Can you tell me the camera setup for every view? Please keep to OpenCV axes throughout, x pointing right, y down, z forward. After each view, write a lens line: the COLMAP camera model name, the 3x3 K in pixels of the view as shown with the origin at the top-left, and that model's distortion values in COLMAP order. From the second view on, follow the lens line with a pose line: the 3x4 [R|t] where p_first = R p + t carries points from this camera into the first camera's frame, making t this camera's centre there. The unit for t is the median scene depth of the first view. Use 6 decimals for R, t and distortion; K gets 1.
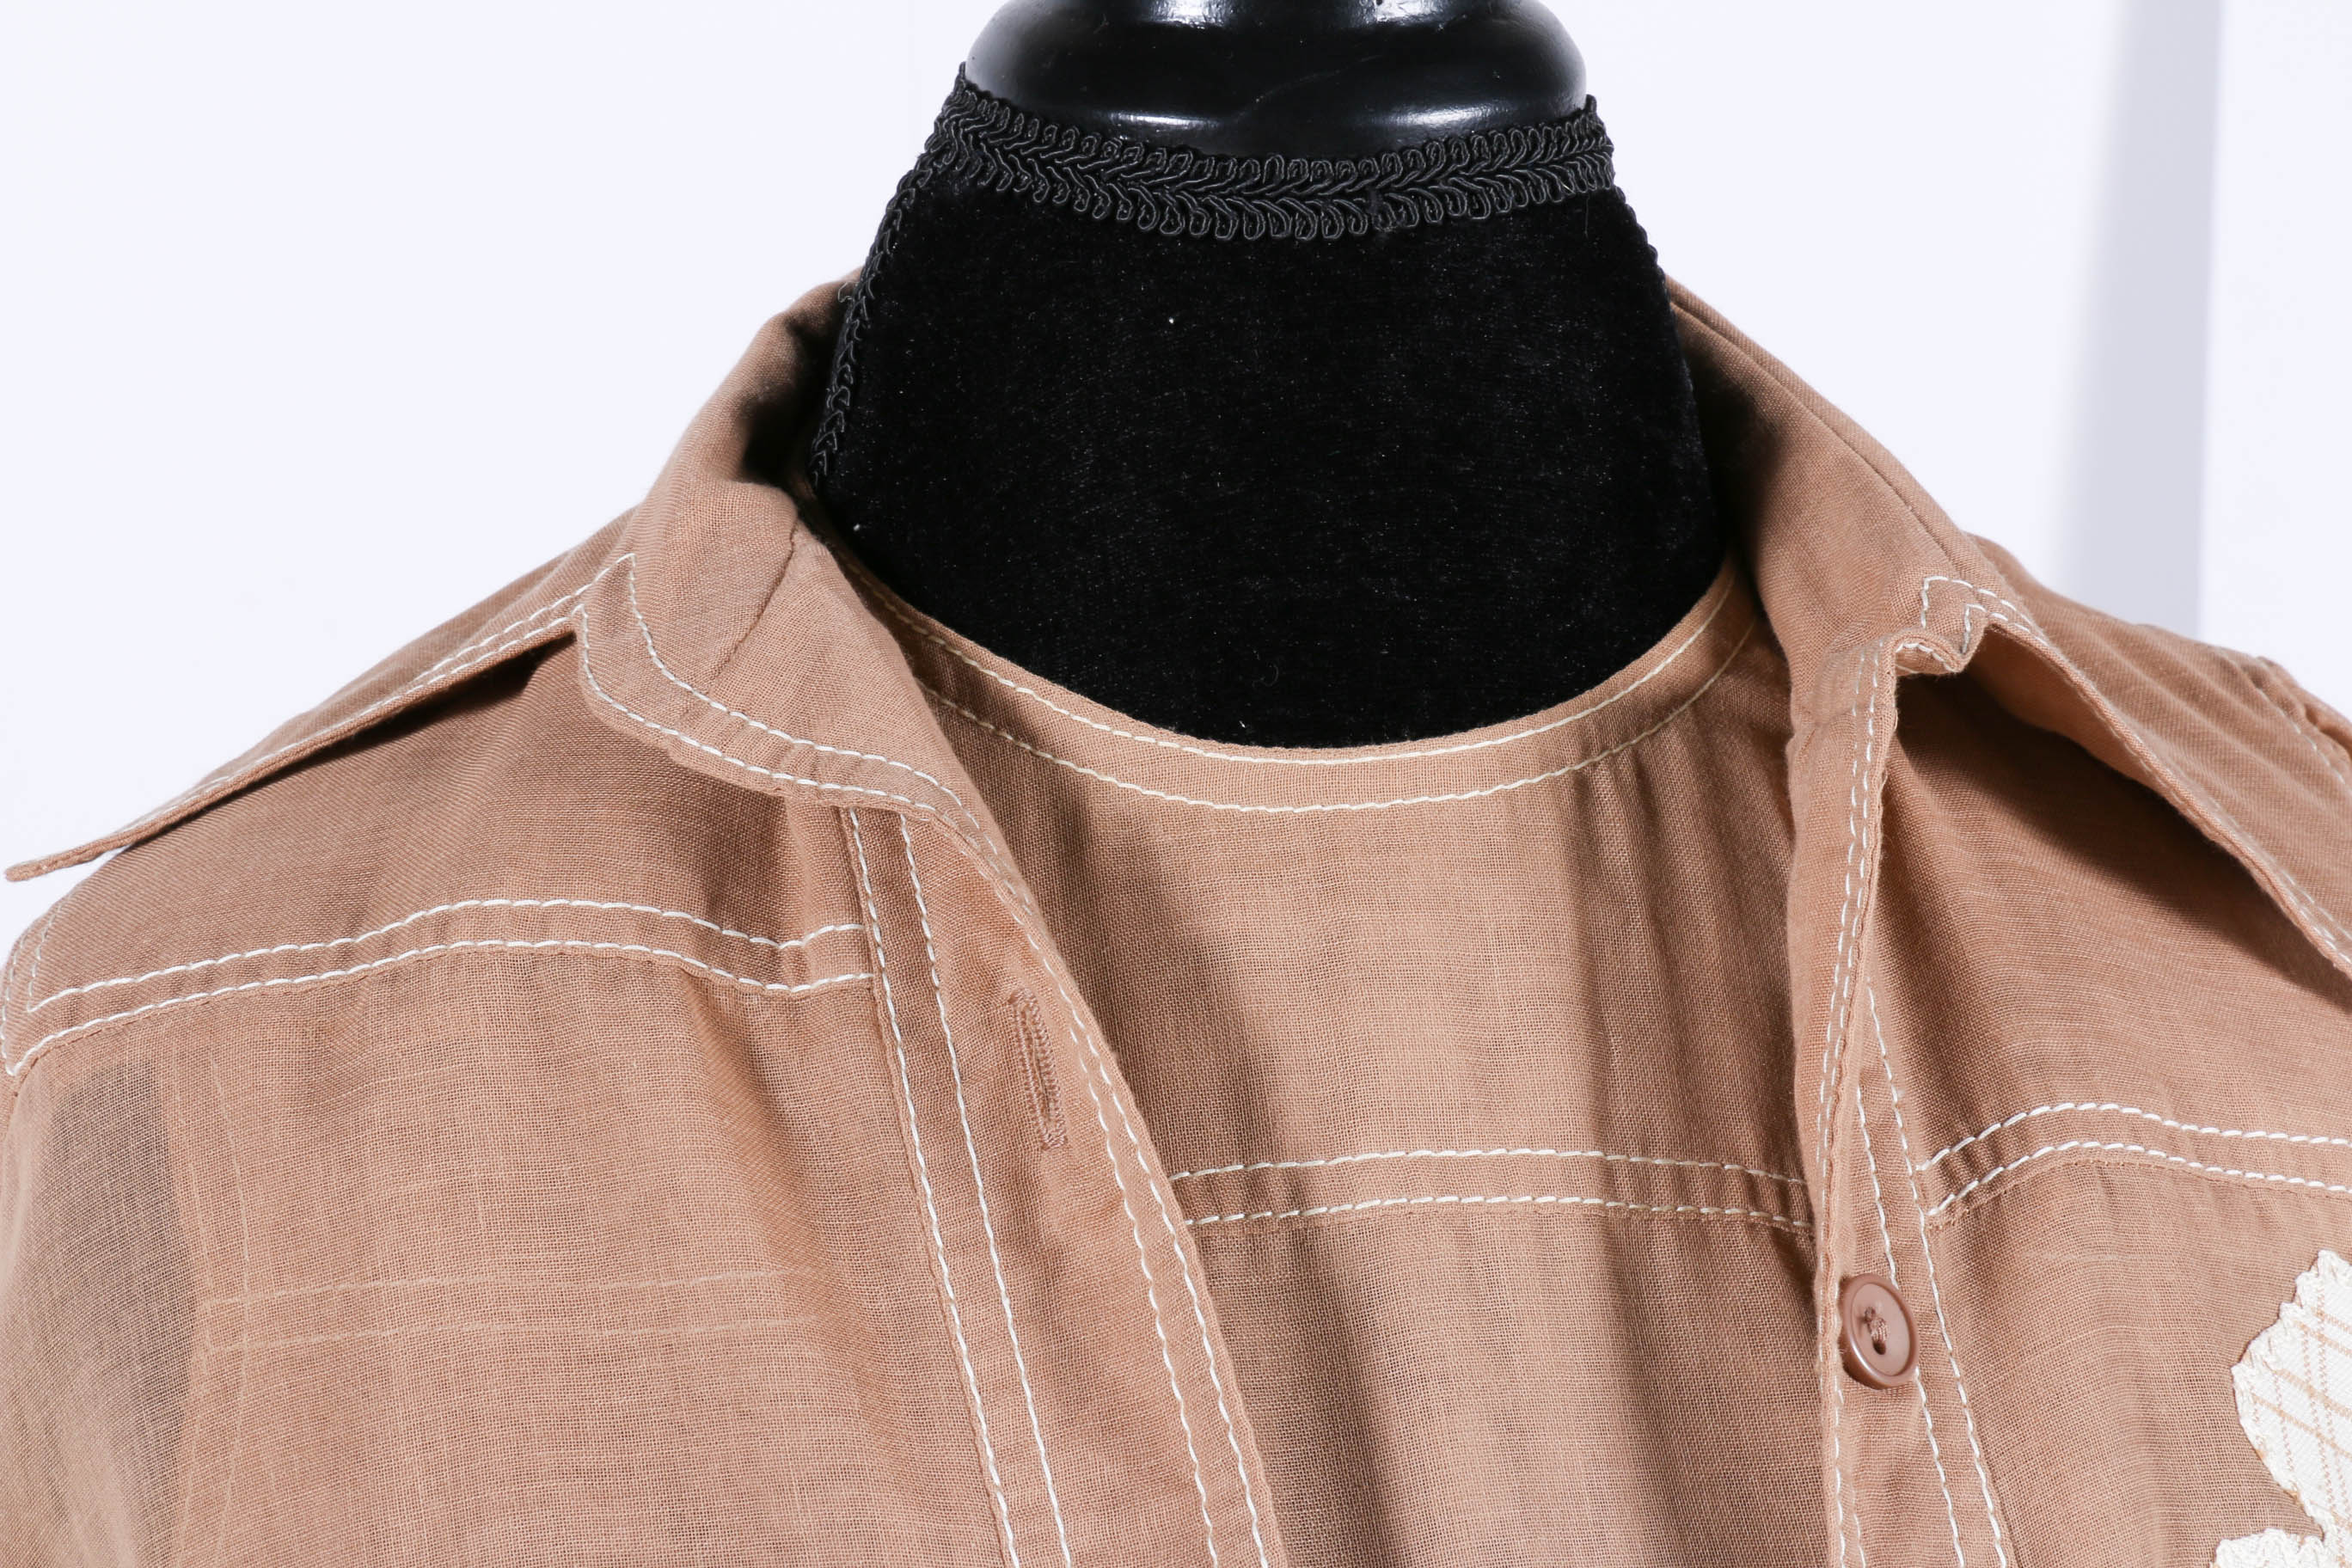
lens RADIAL K [[4034.3, 0, 1176.0], [0, 4034.3, 784.0], [0, 0, 1]] dist [0.014572, 0.363089]
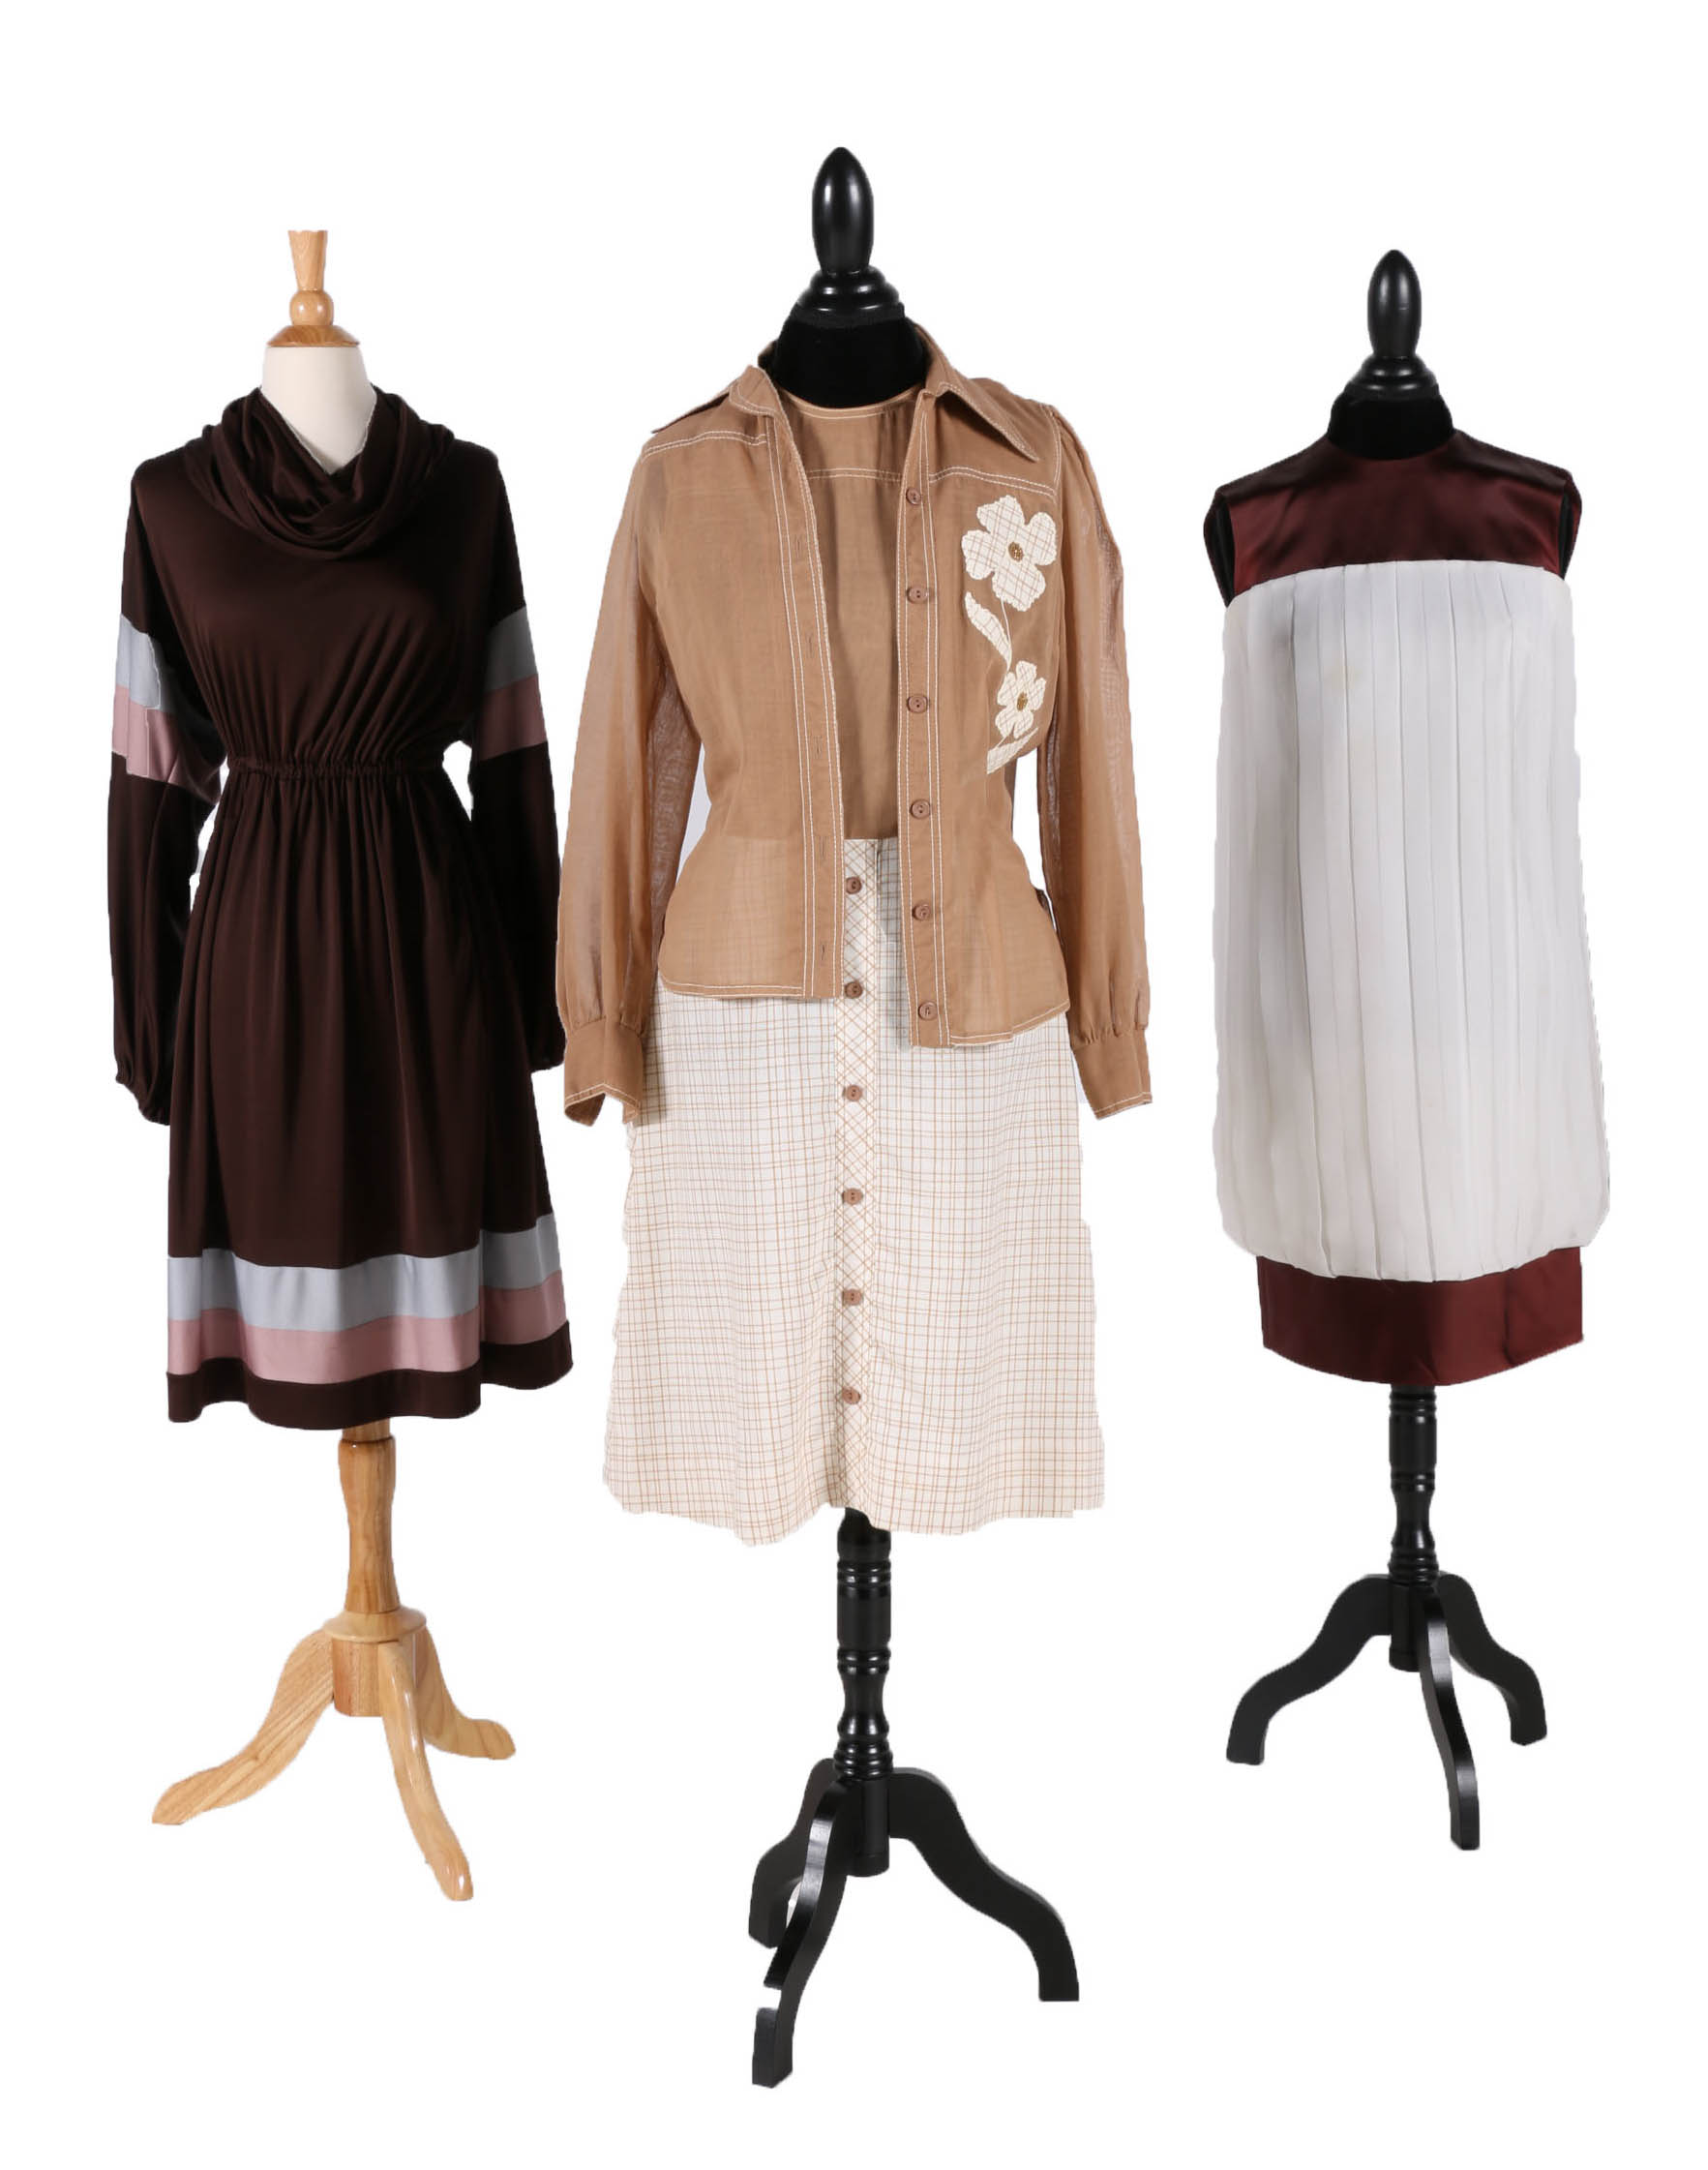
lens RADIAL K [[2954.9, 0, 854.0], [0, 2954.9, 1085.0], [0, 0, 1]] dist [-0.135258, 0.022685]
pose [[0.976115, 0.047919, -0.211904, 1.106987], [-0.019843, 0.990959, 0.132687, 0.440332], [0.216346, -0.125313, 0.968241, -3.667209]]
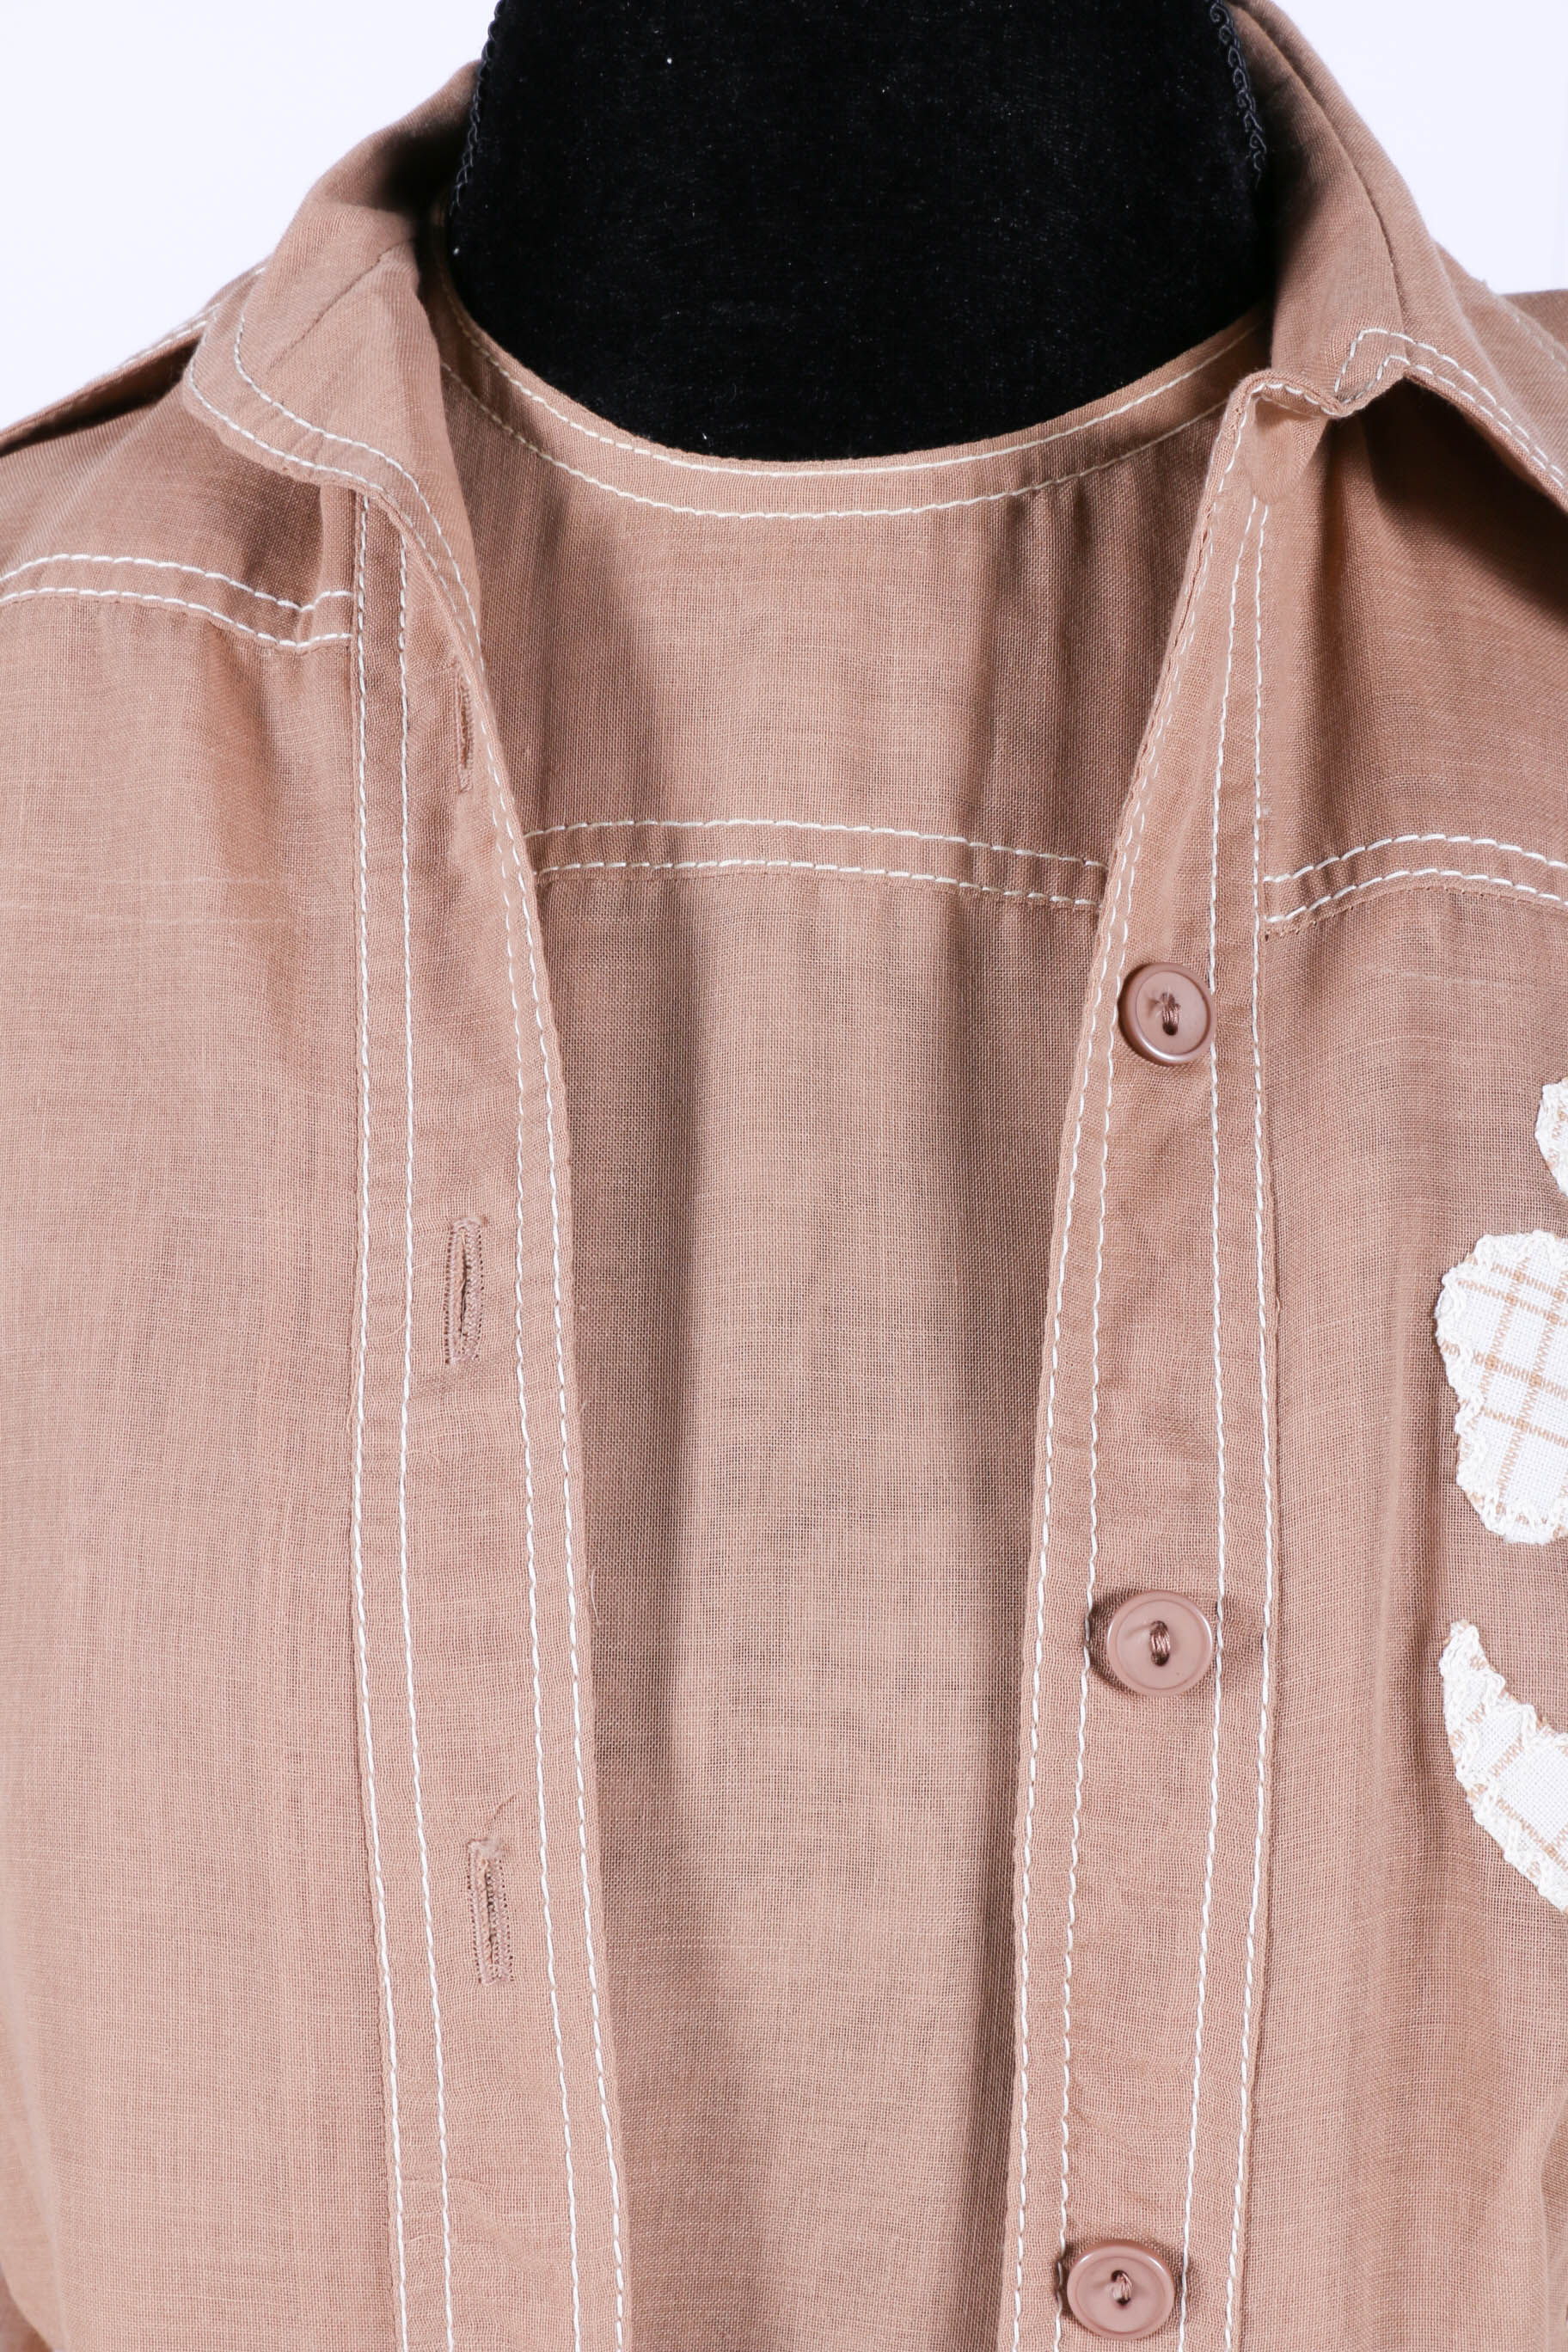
lens RADIAL K [[4034.3, 0, 776.4], [0, 4034.3, 1209.9], [0, 0, 1]] dist [0.014572, 0.363089]
pose [[0.952737, 0.101224, -0.286438, 0.383355], [-0.061235, 0.987492, 0.145291, 0.033624], [0.297562, -0.120884, 0.947019, -0.082141]]
